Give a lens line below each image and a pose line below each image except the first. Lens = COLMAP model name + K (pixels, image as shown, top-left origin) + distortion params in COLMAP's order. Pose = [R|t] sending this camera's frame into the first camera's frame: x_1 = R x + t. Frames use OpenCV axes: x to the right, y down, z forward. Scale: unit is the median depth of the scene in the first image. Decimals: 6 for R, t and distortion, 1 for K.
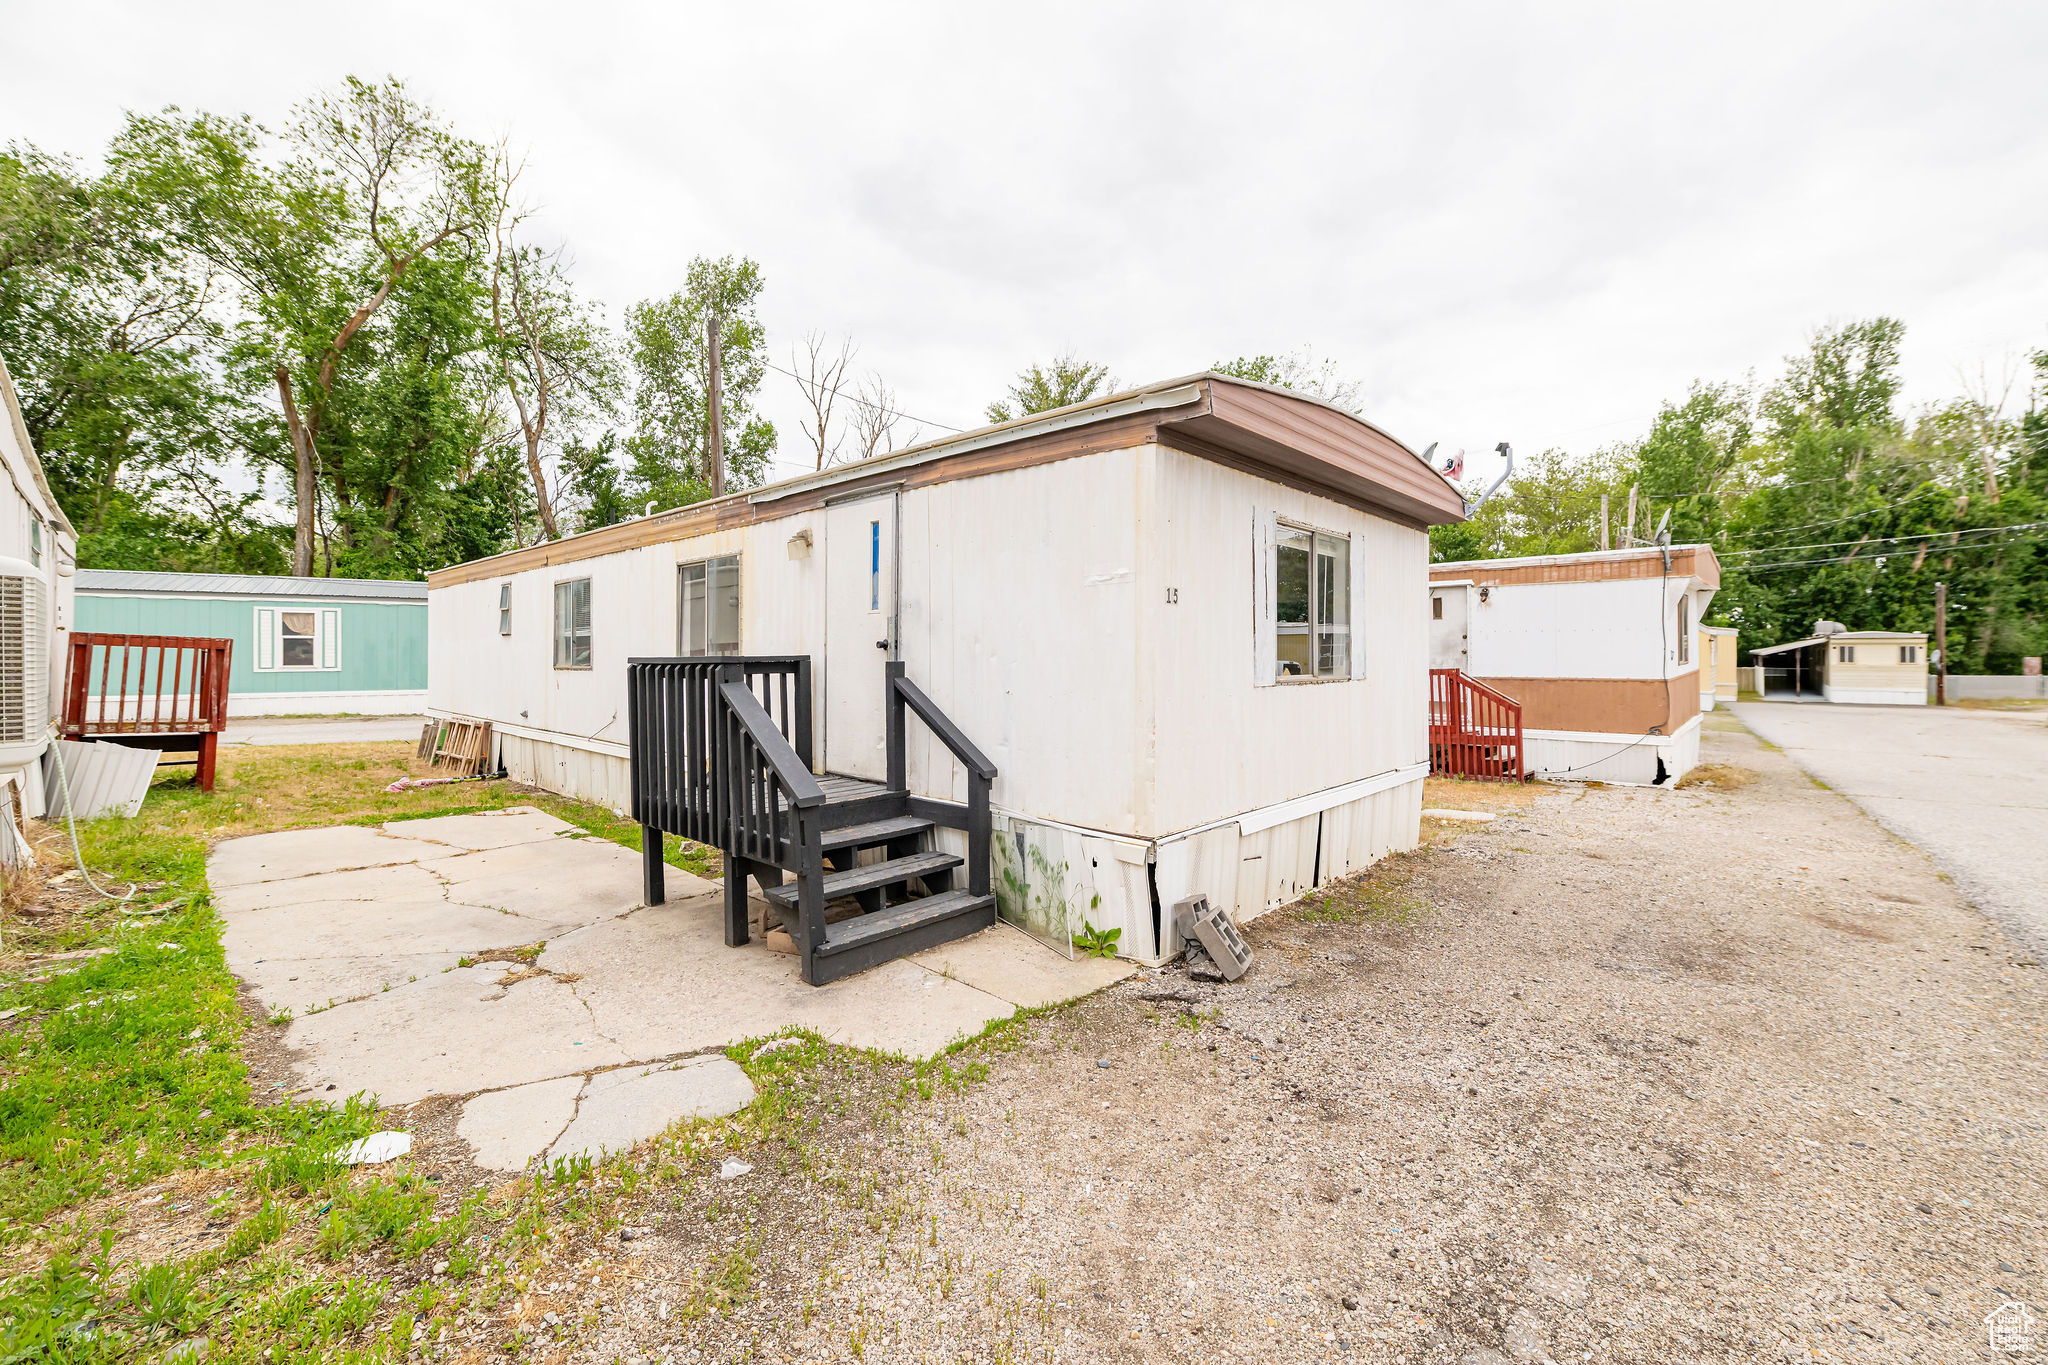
lens RADIAL K [[837.7, 0, 1129.8], [0, 837.7, 637.2], [0, 0, 1]] dist [0.000244, -0.000299]
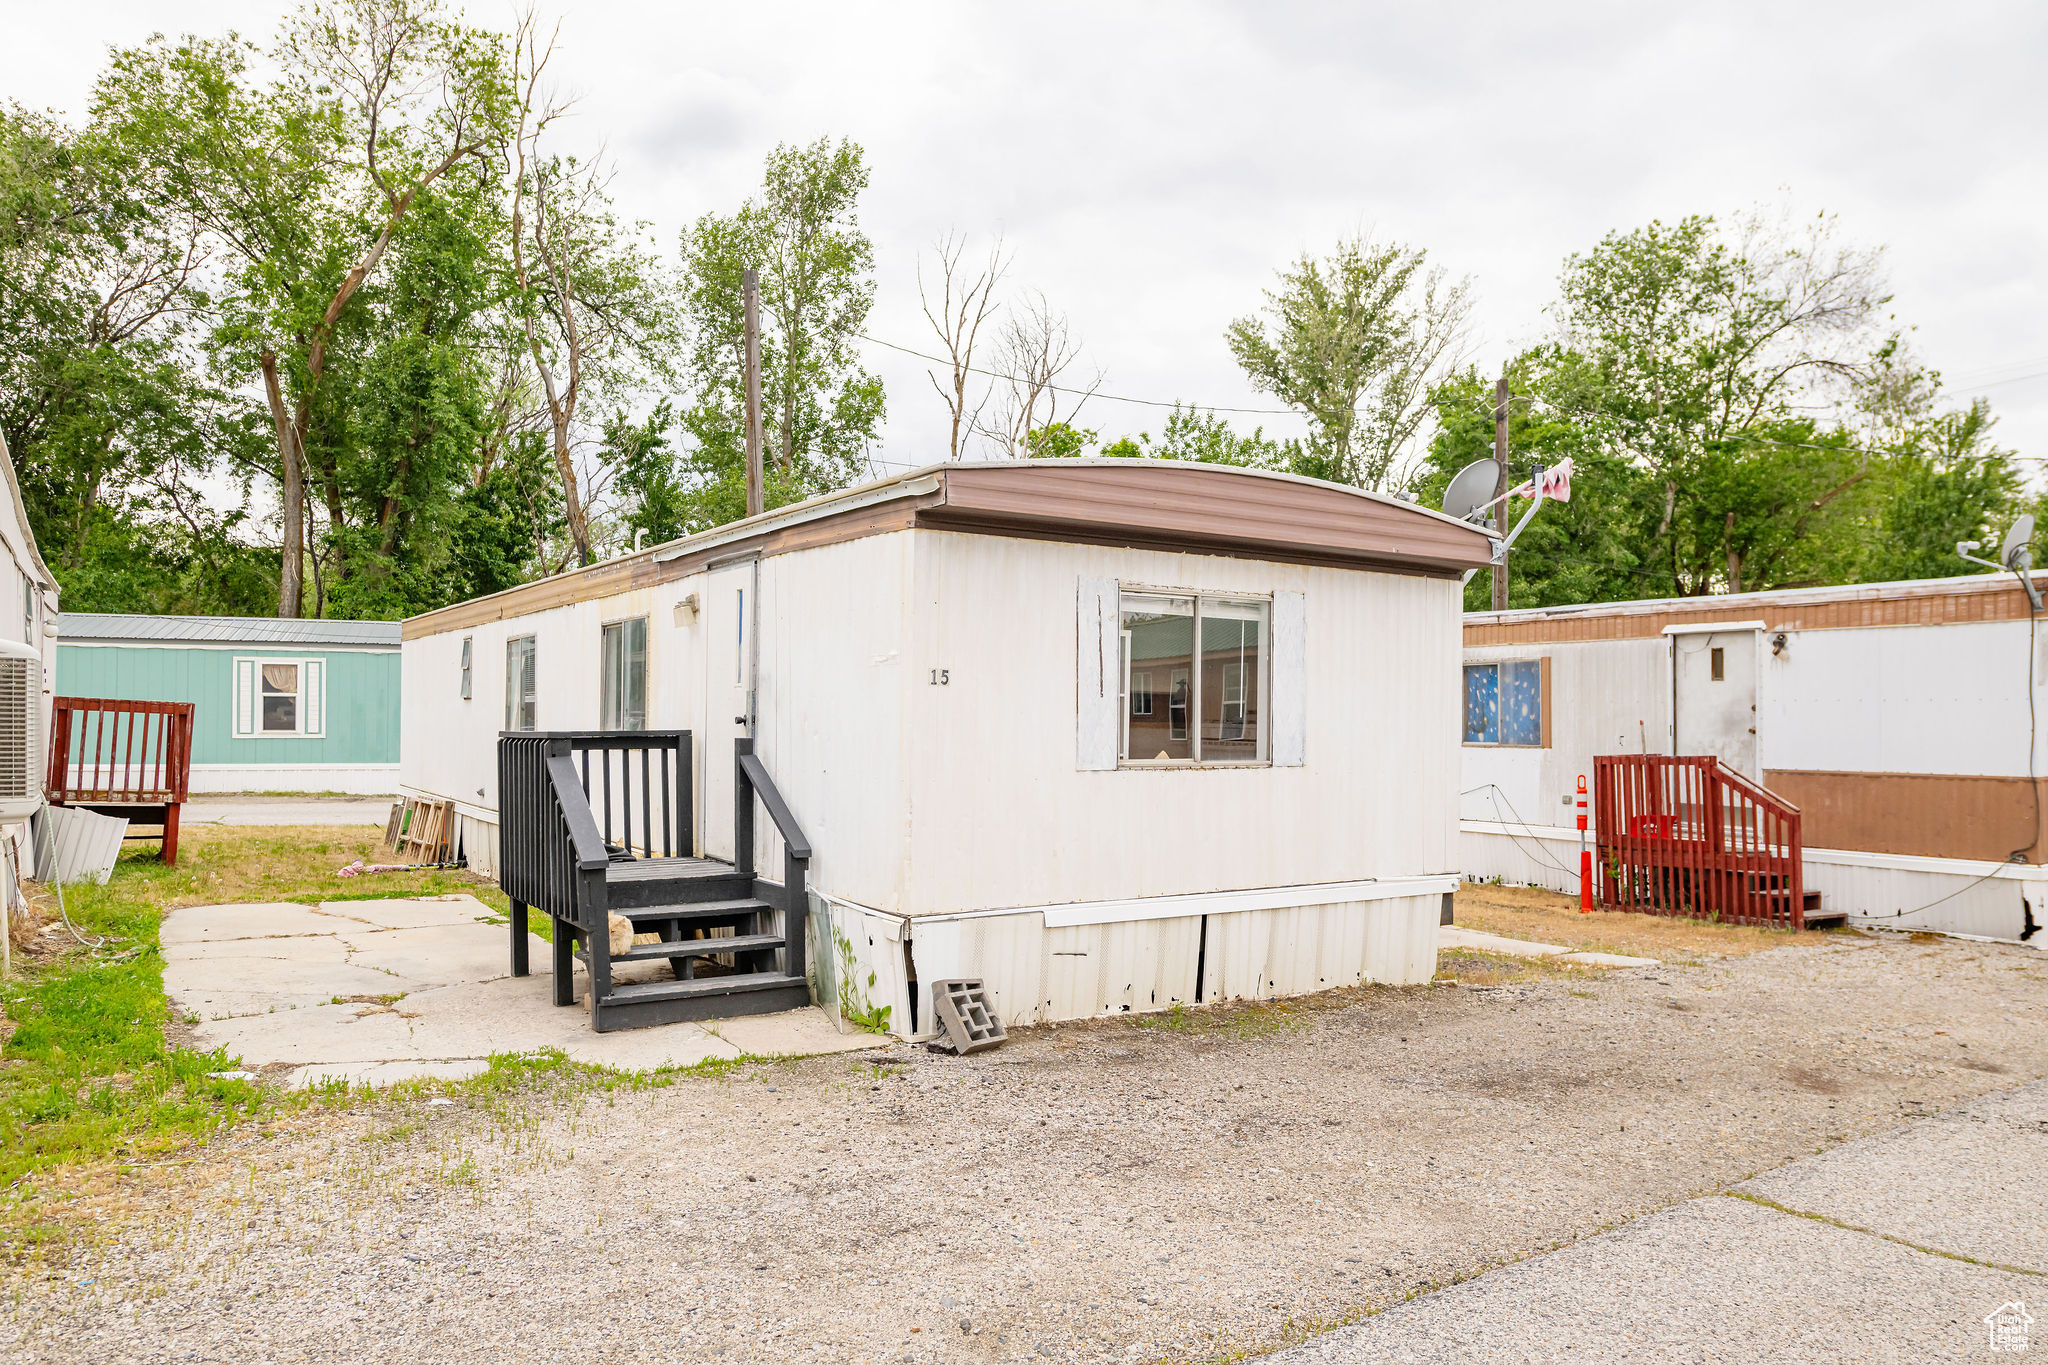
lens RADIAL K [[1363.9, 0, 1163.0], [0, 1363.9, 691.4], [0, 0, 1]] dist [-0.003648, 0.003180]
pose [[0.976755, 0.005043, -0.214299, 0.201061], [-0.005725, 0.999980, -0.002561, -0.009015], [0.214282, 0.003728, 0.976765, -0.163446]]
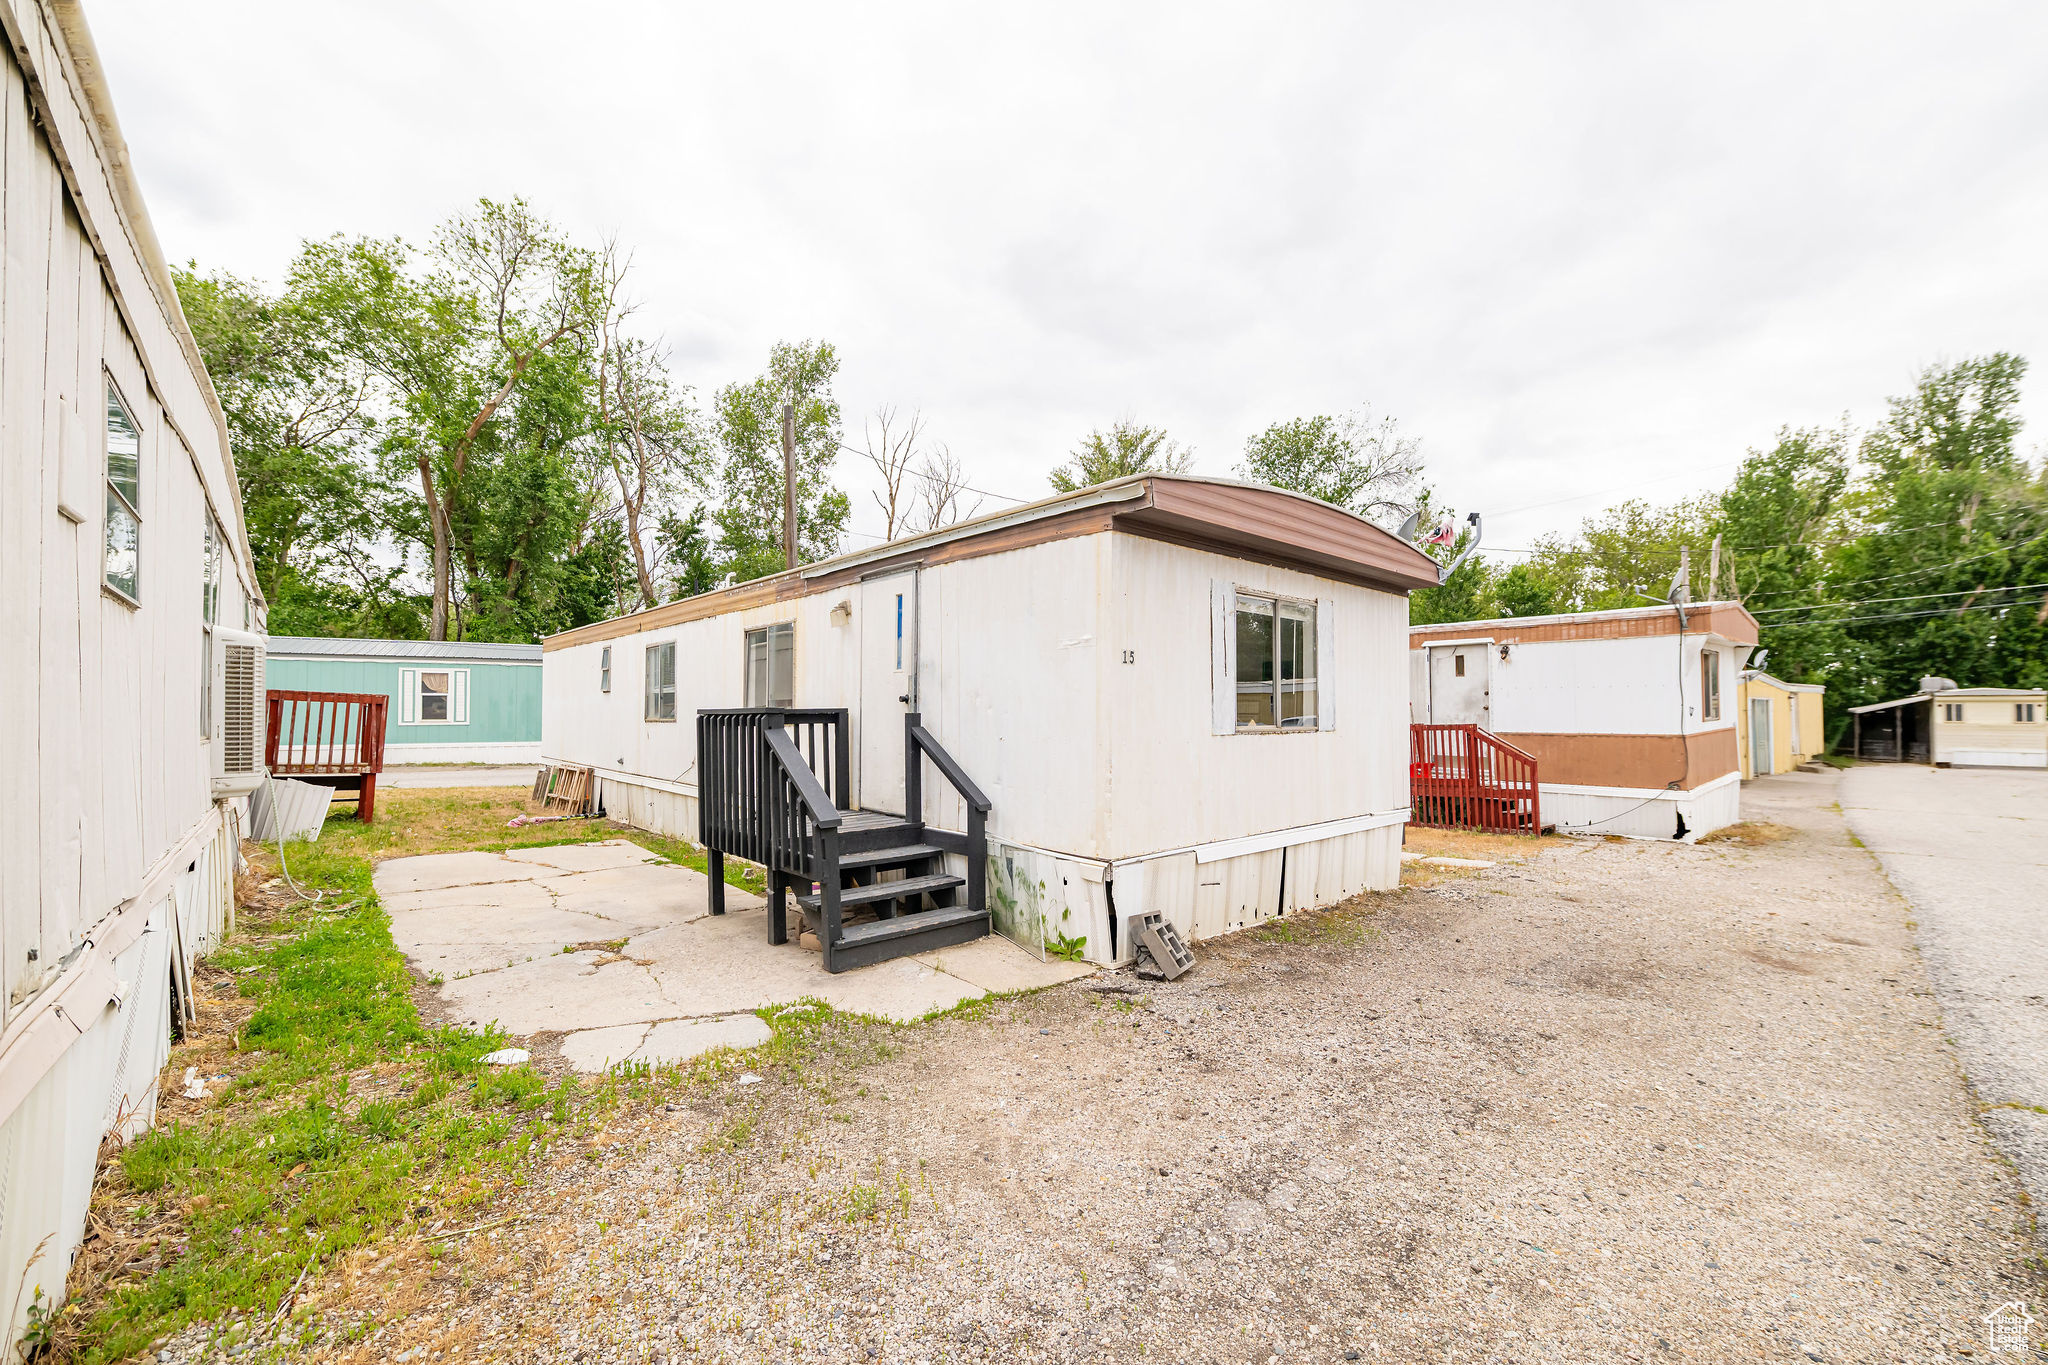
lens RADIAL K [[821.9, 0, 1117.4], [0, 821.9, 680.8], [0, 0, 1]] dist [0.000697, -0.000071]
pose [[0.996255, -0.001931, -0.086438, 0.041168], [0.000480, 0.999859, -0.016811, 0.001146], [0.086458, 0.016706, 0.996115, -0.050082]]
